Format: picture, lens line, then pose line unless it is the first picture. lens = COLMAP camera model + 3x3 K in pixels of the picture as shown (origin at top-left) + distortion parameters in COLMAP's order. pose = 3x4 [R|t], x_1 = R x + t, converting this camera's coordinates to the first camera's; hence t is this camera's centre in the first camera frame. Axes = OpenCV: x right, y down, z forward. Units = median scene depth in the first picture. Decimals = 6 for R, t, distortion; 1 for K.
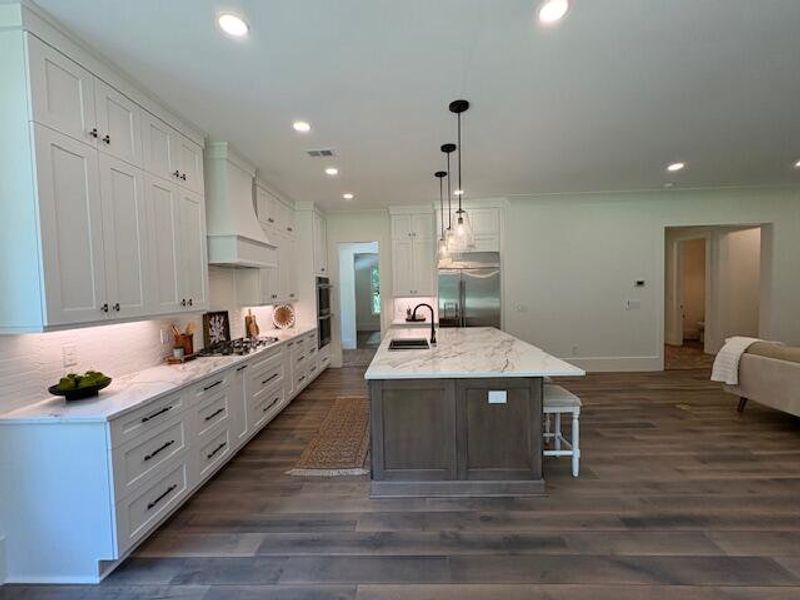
lens RADIAL K [[319.5, 0, 400.9], [0, 319.5, 300.5], [0, 0, 1]] dist [0.000793, 0.000259]
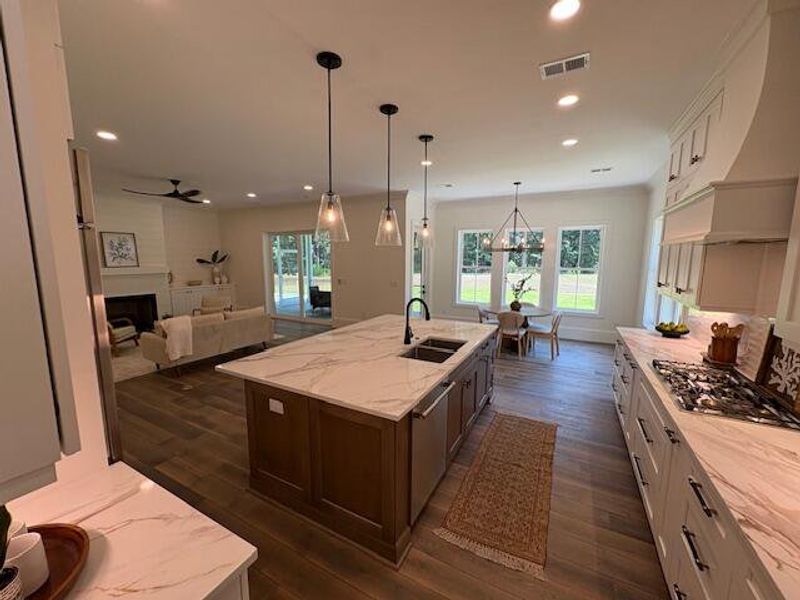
lens RADIAL K [[319.5, 0, 400.9], [0, 319.5, 300.5], [0, 0, 1]] dist [0.000793, 0.000259]
pose [[-0.893201, -0.040246, 0.447853, -0.256106], [0.034894, 0.986779, 0.158269, -0.114996], [-0.448302, 0.156993, -0.879988, 1.710685]]
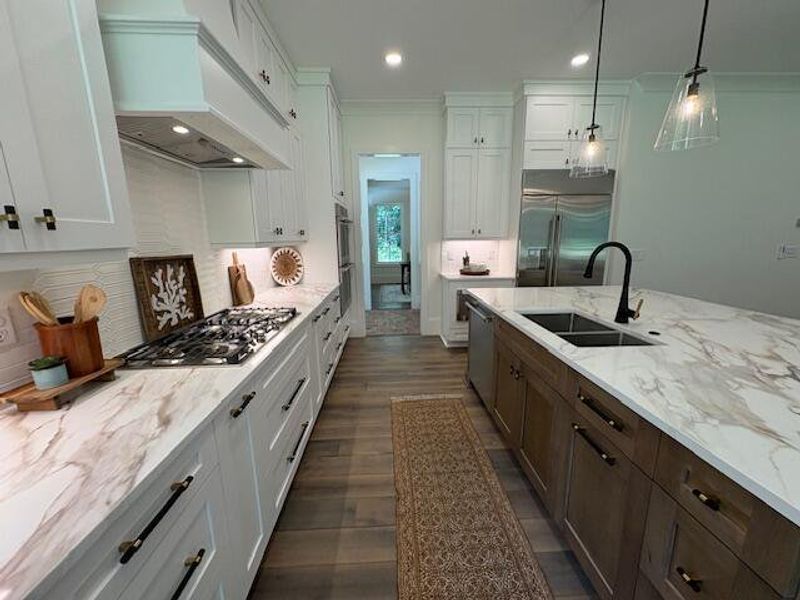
lens RADIAL K [[319.5, 0, 400.9], [0, 319.5, 300.5], [0, 0, 1]] dist [0.000793, 0.000259]
pose [[0.997377, -0.002447, 0.072346, -0.279844], [-0.008940, 0.987613, 0.156652, 0.021795], [-0.071834, -0.156887, 0.985001, 0.523297]]
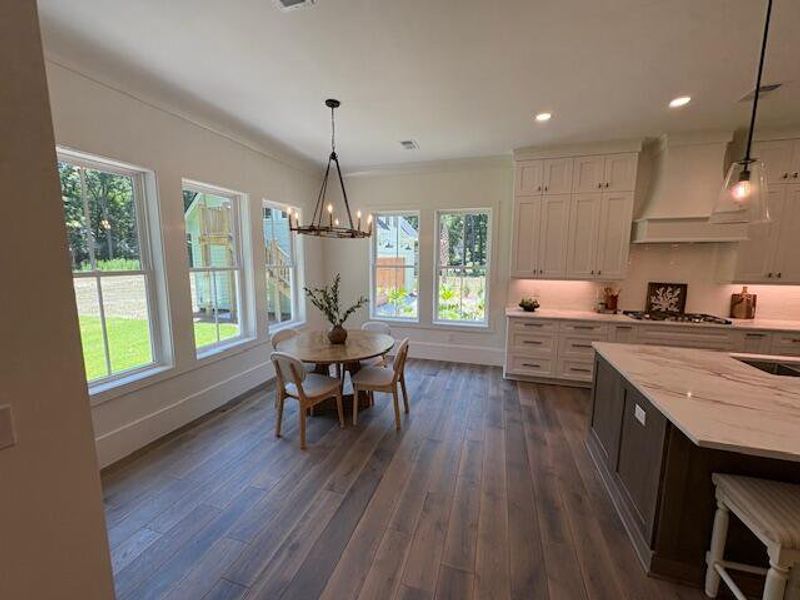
lens RADIAL K [[319.5, 0, 400.9], [0, 319.5, 300.5], [0, 0, 1]] dist [0.000793, 0.000259]
pose [[-0.259336, 0.156184, -0.953075, 0.764807], [-0.035121, 0.984659, 0.170916, -0.066847], [0.965148, 0.077798, -0.249872, 0.376496]]
